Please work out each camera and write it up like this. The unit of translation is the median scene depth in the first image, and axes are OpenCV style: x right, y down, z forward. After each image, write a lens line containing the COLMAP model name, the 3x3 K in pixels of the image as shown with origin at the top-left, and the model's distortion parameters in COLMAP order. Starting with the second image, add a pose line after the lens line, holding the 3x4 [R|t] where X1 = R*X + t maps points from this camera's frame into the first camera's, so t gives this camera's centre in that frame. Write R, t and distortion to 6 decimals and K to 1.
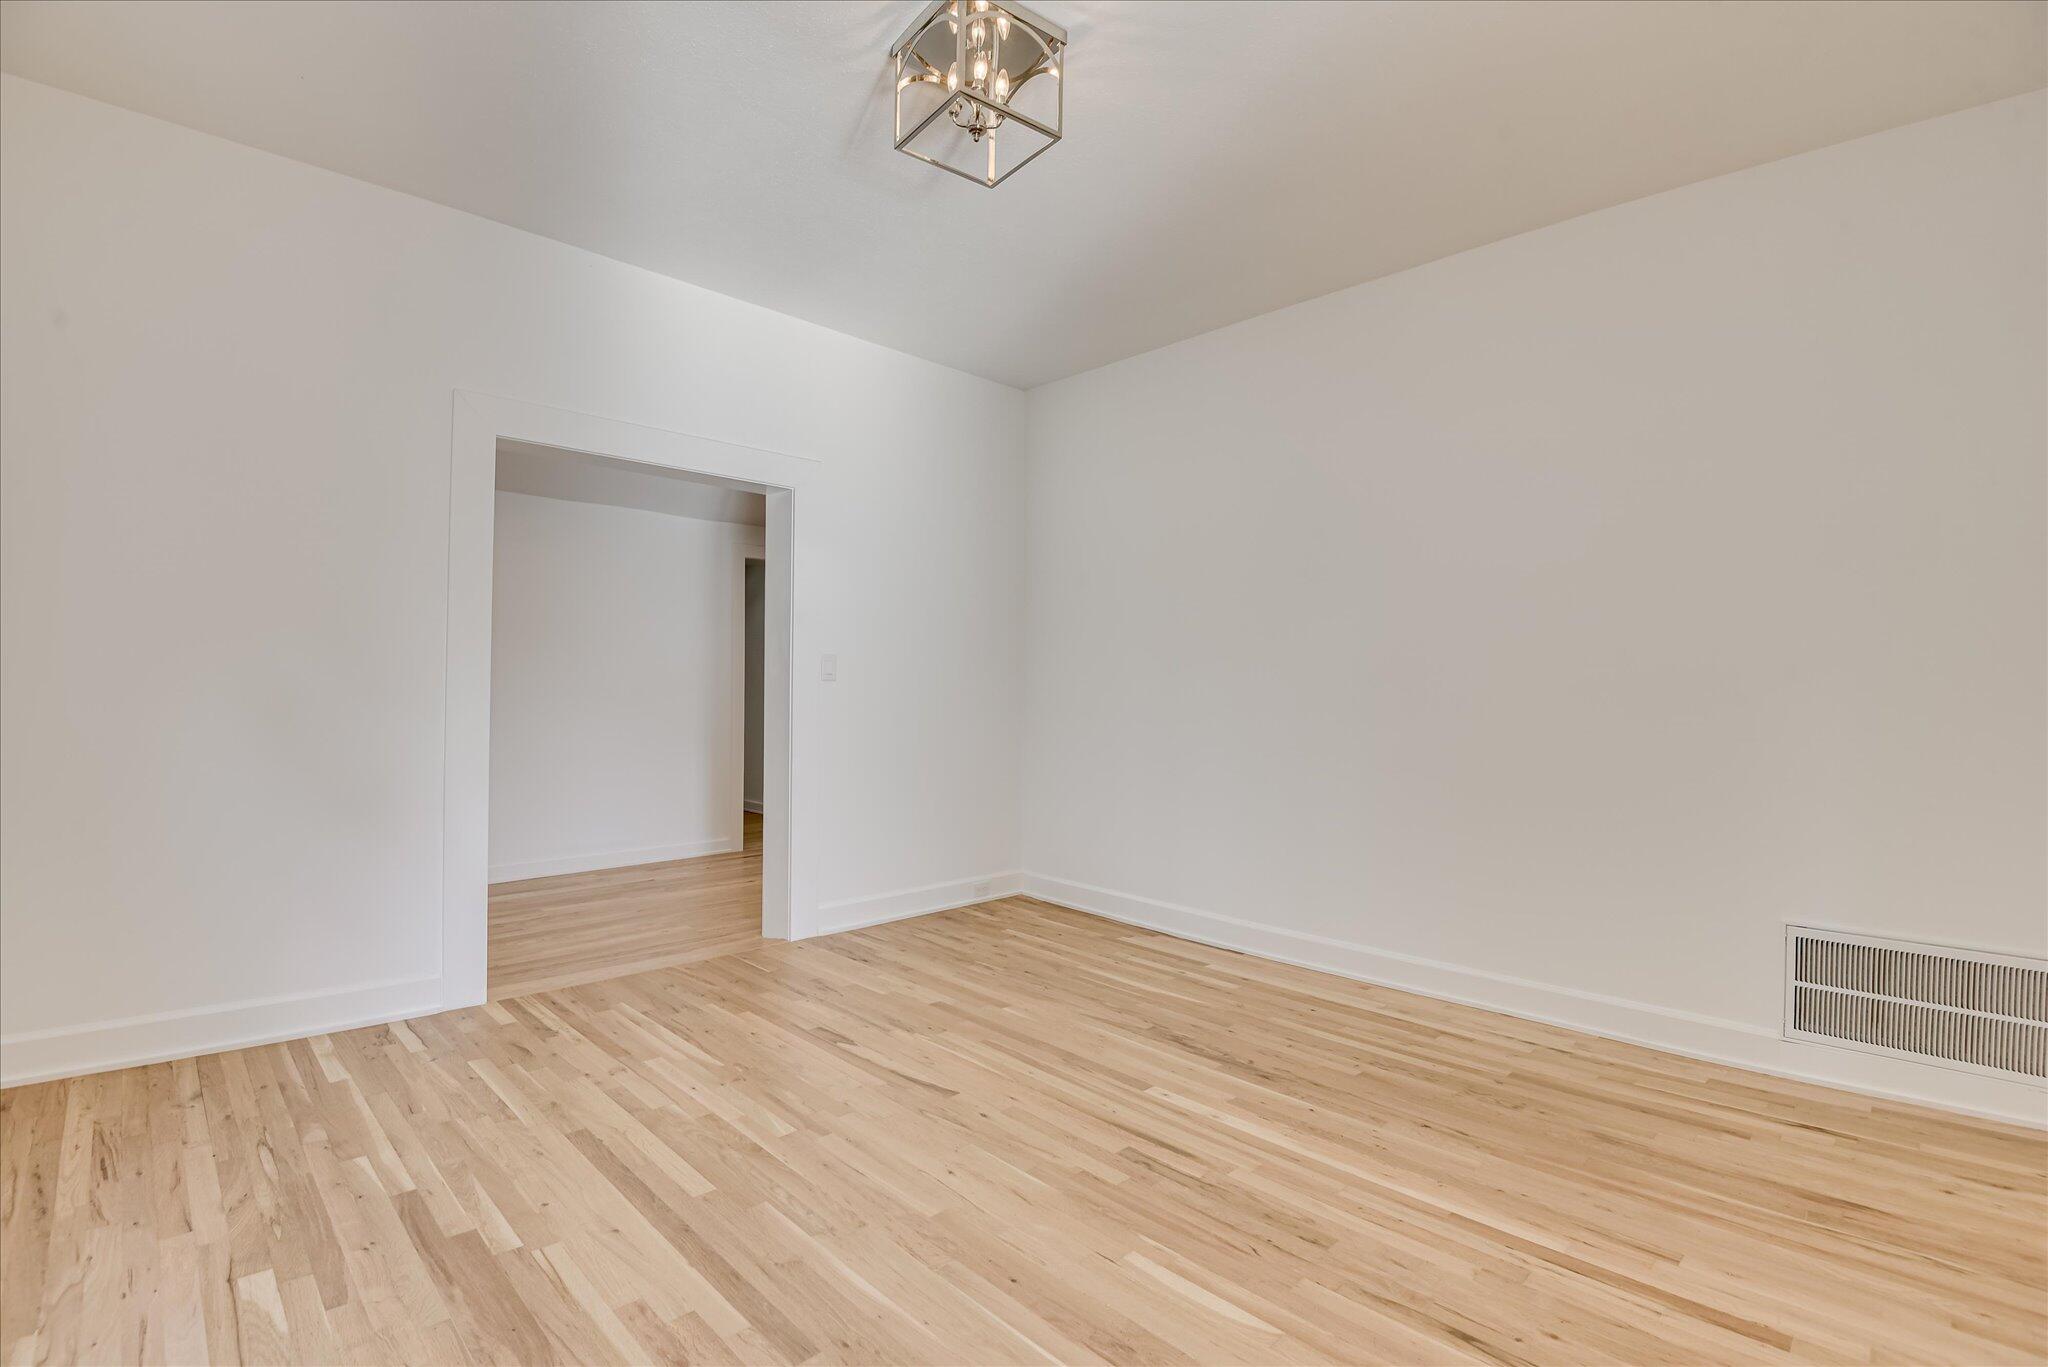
lens RADIAL K [[933.7, 0, 1024.0], [0, 933.7, 683.5], [0, 0, 1]] dist [-0.000683, -0.025339]
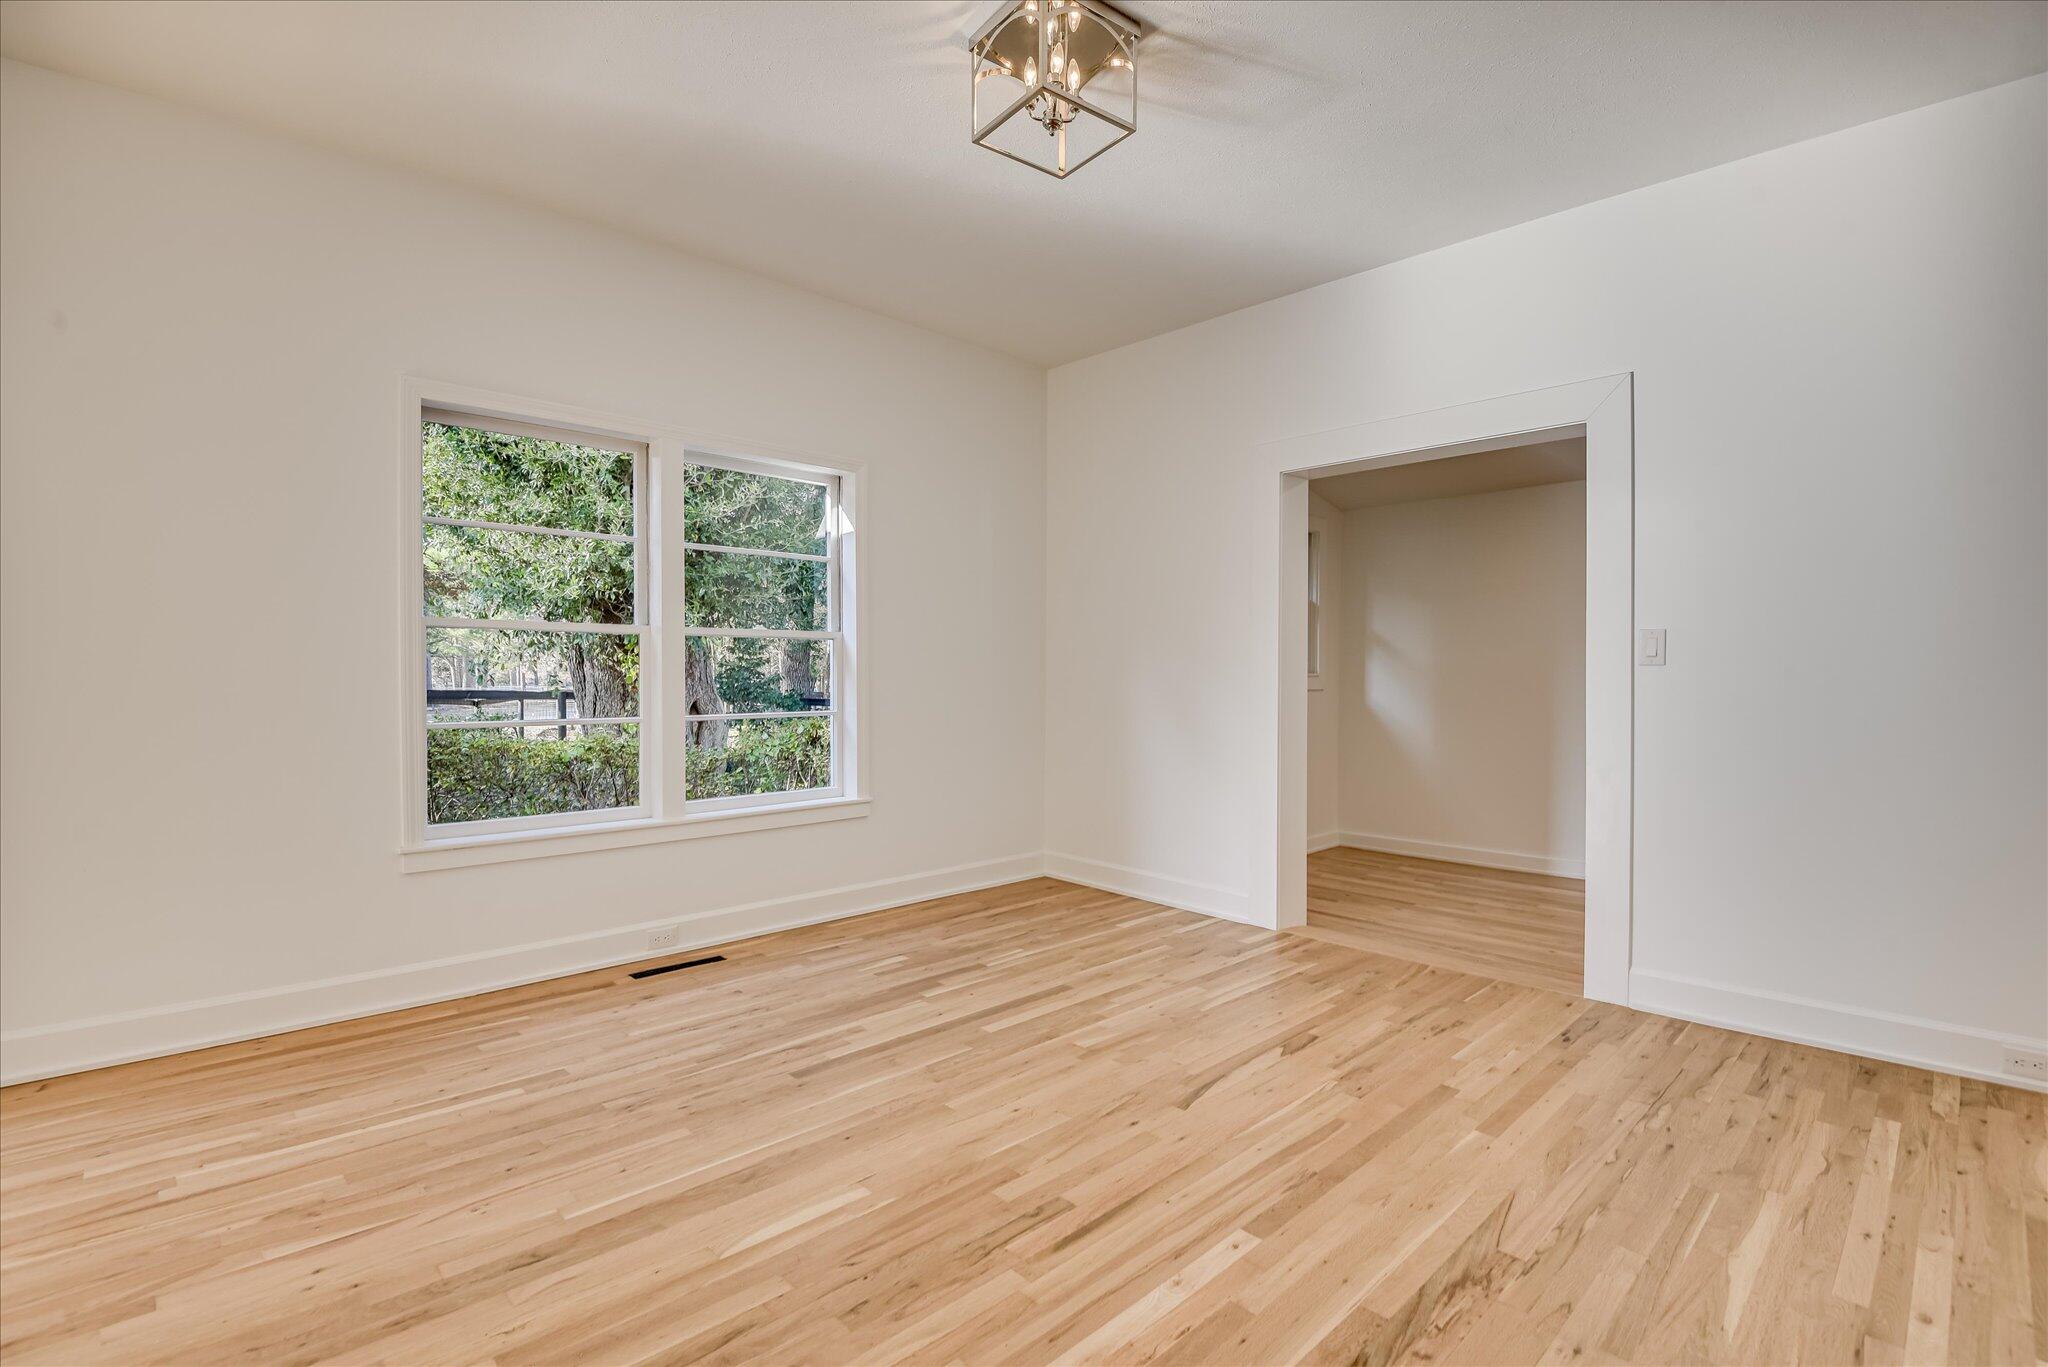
lens RADIAL K [[933.7, 0, 1024.0], [0, 933.7, 683.5], [0, 0, 1]] dist [-0.000683, -0.025339]
pose [[-0.004130, -0.003429, -0.999986, 0.803216], [-0.000073, 0.999994, -0.003429, 0.021868], [0.999991, 0.000059, -0.004130, 0.800380]]
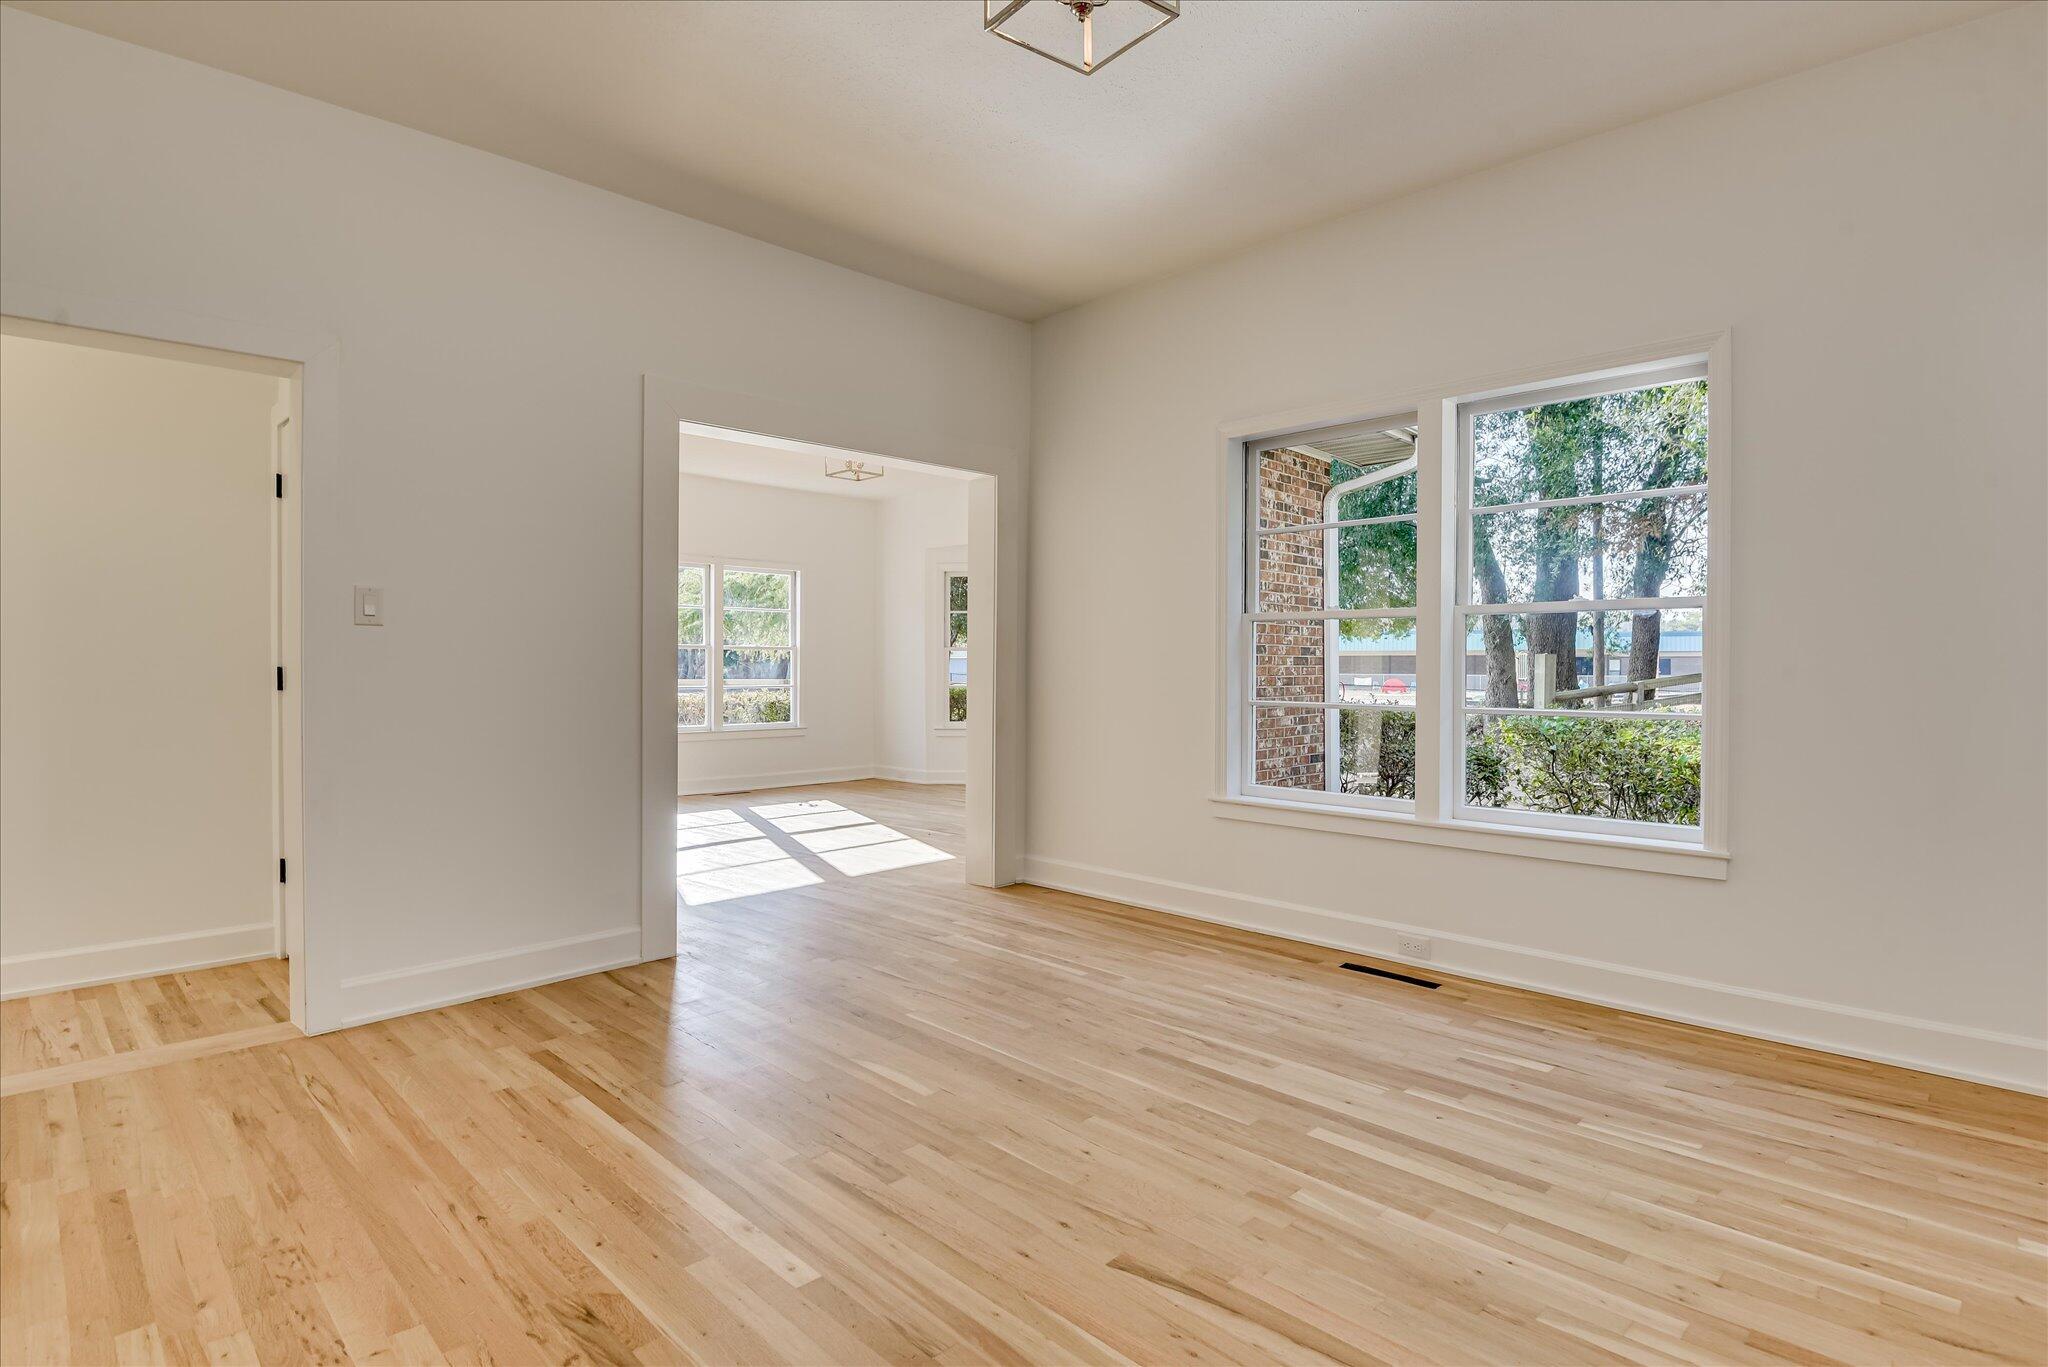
lens RADIAL K [[1036.9, 0, 1042.3], [0, 1036.9, 649.6], [0, 0, 1]] dist [0.027386, -0.036162]
pose [[-0.999707, -0.013130, -0.020313, -0.003086], [-0.012829, 0.999808, -0.014843, 0.016342], [0.020504, -0.014578, -0.999683, 1.646063]]
